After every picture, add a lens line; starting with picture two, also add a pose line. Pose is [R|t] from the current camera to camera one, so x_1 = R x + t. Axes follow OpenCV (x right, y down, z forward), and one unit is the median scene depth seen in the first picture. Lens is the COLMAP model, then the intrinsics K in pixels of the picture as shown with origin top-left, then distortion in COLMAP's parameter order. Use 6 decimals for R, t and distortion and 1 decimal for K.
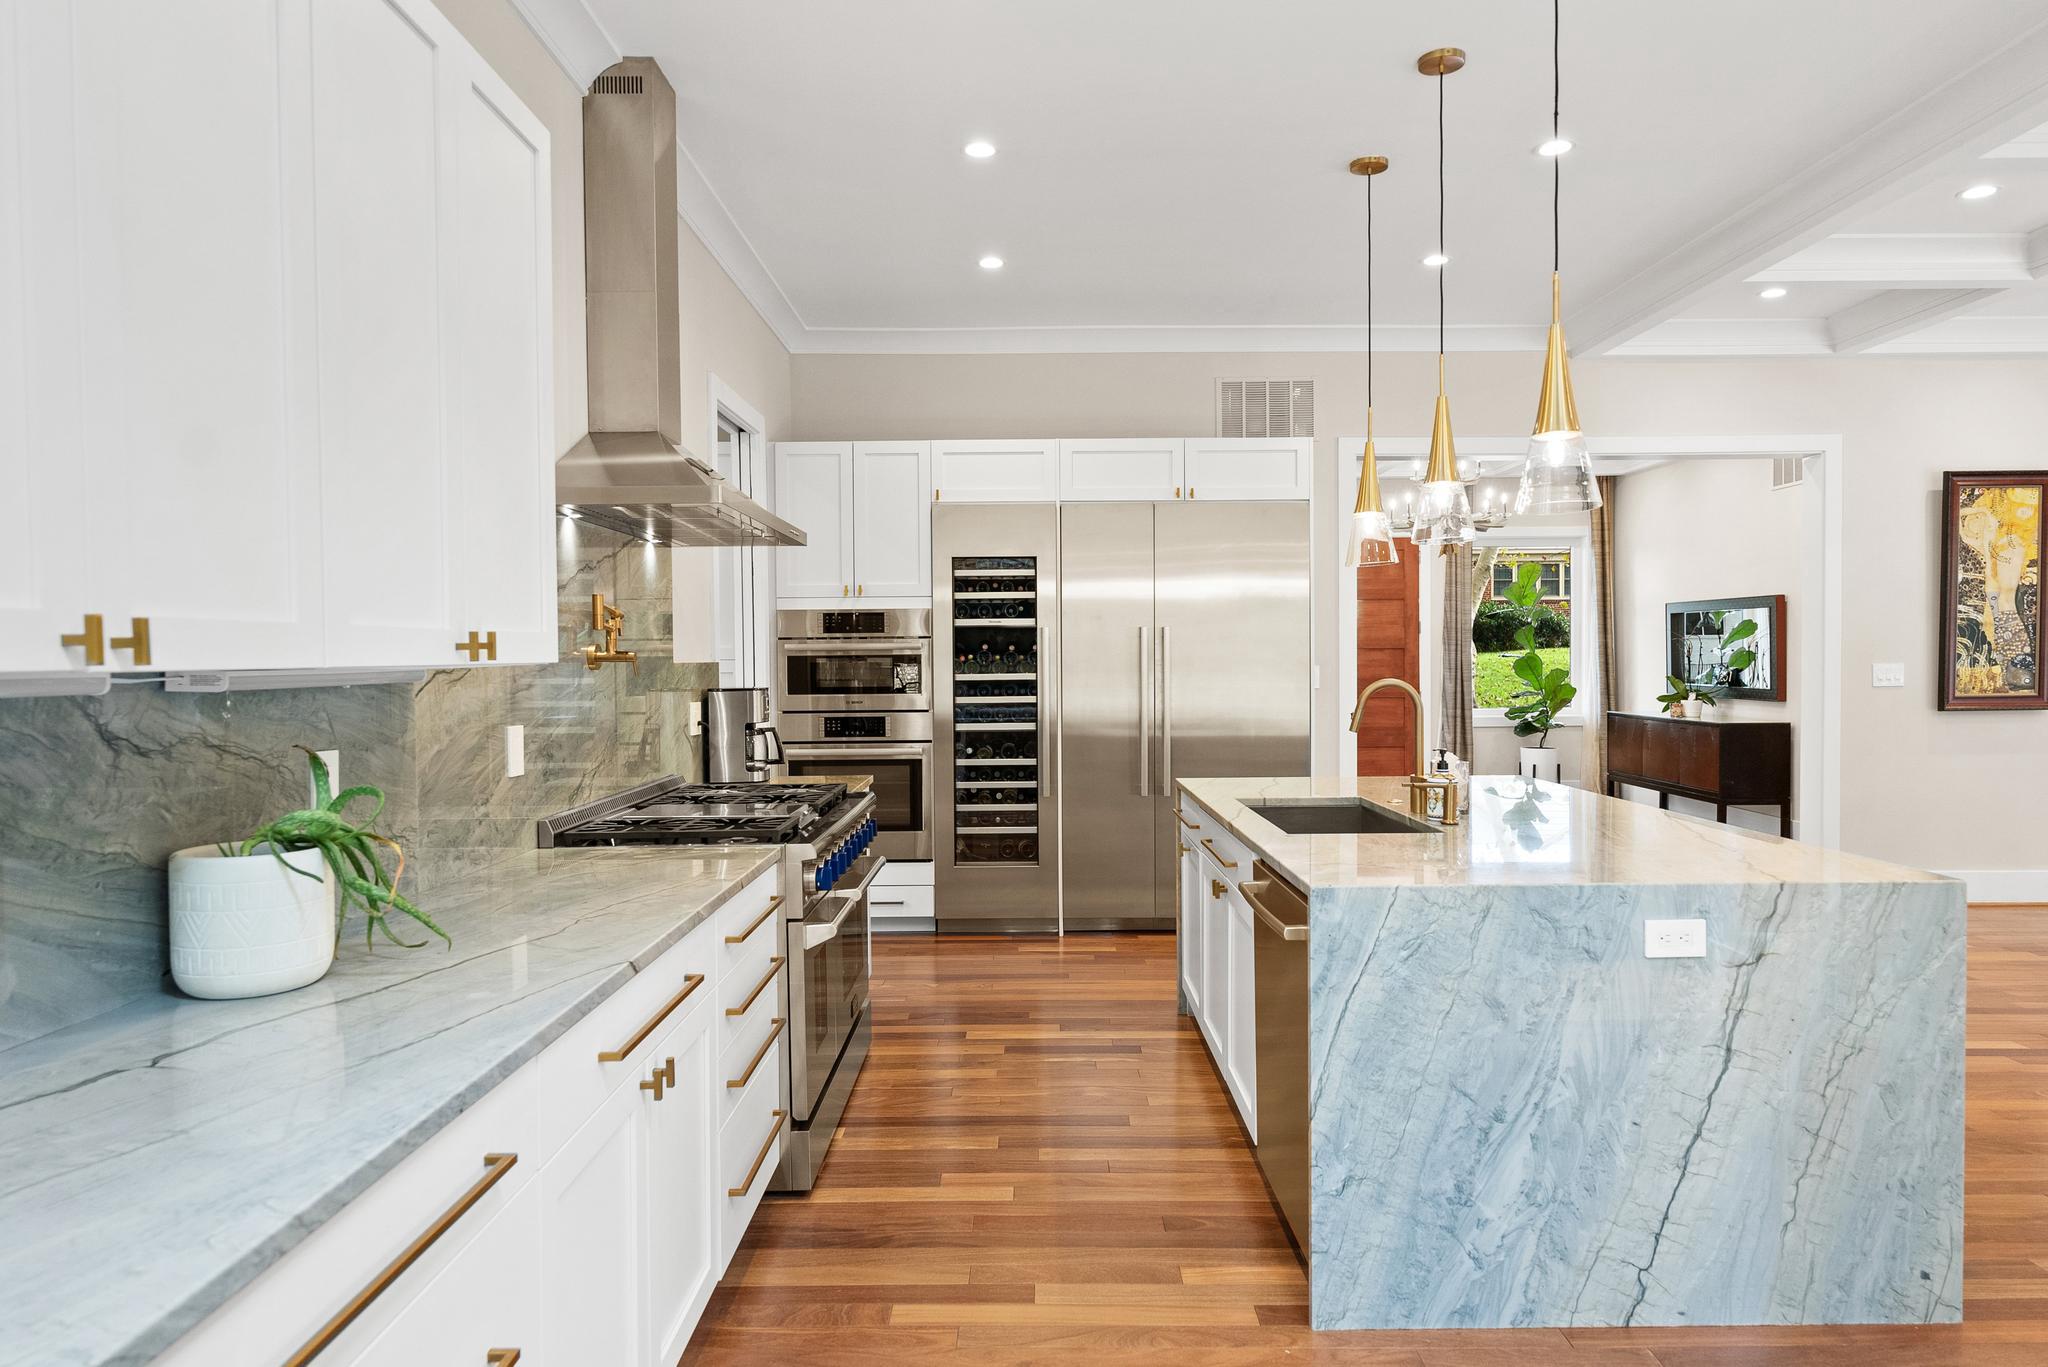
lens RADIAL K [[1252.7, 0, 1019.3], [0, 1252.7, 678.2], [0, 0, 1]] dist [0.002343, 0.000107]
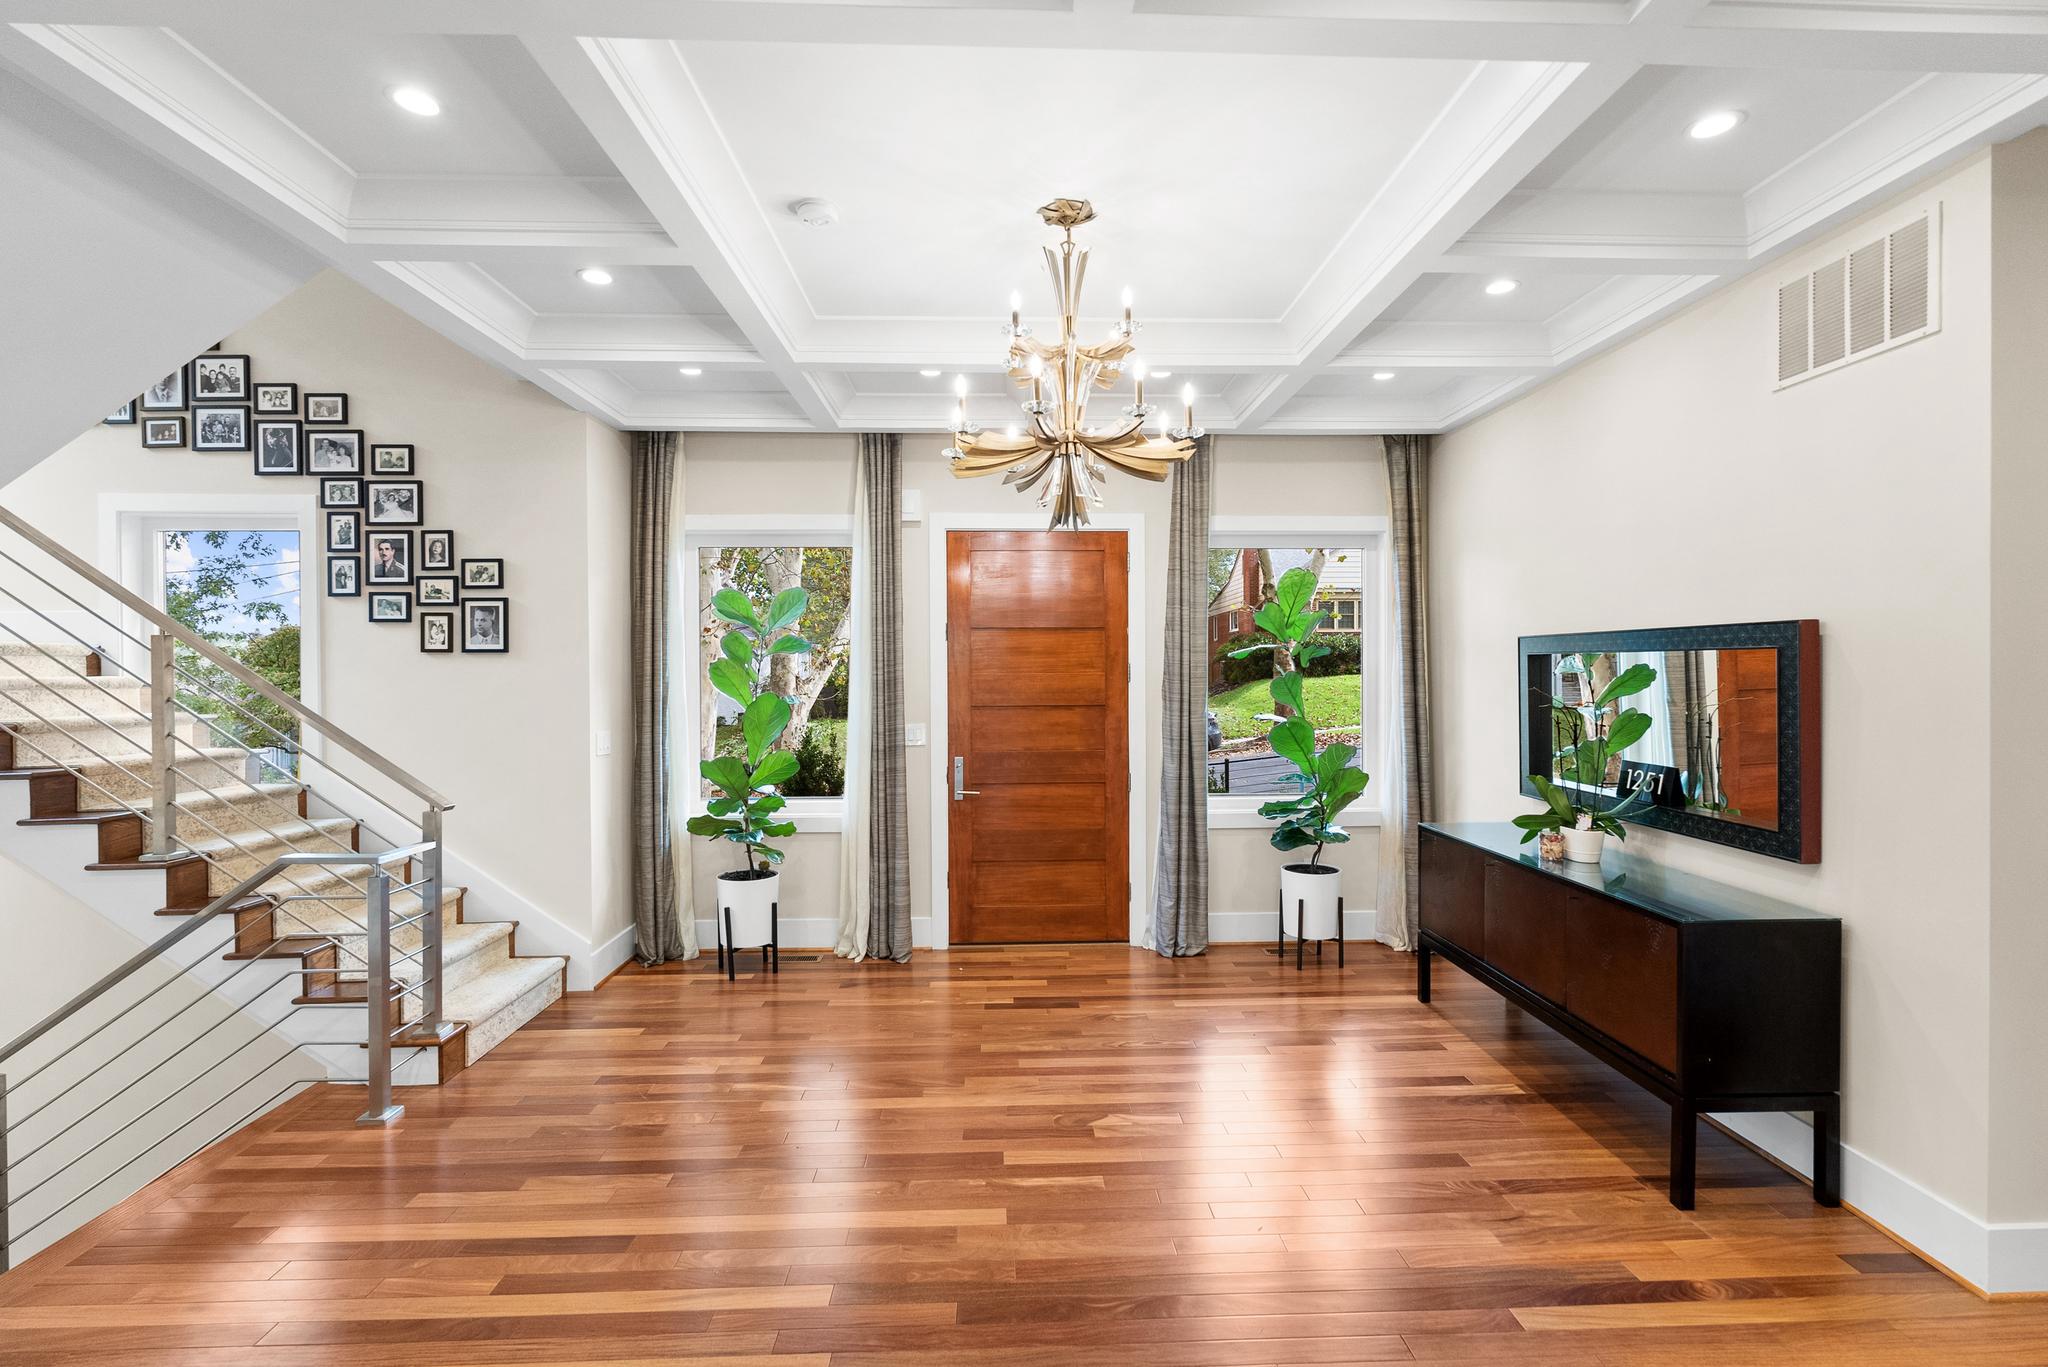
lens RADIAL K [[930.7, 0, 1030.2], [0, 930.7, 678.6], [0, 0, 1]] dist [0.000571, -0.003909]
pose [[0.998974, 0.002842, 0.045207, 0.256660], [-0.002373, 0.999943, -0.010419, -0.033551], [-0.045234, 0.010301, 0.998923, 0.548348]]
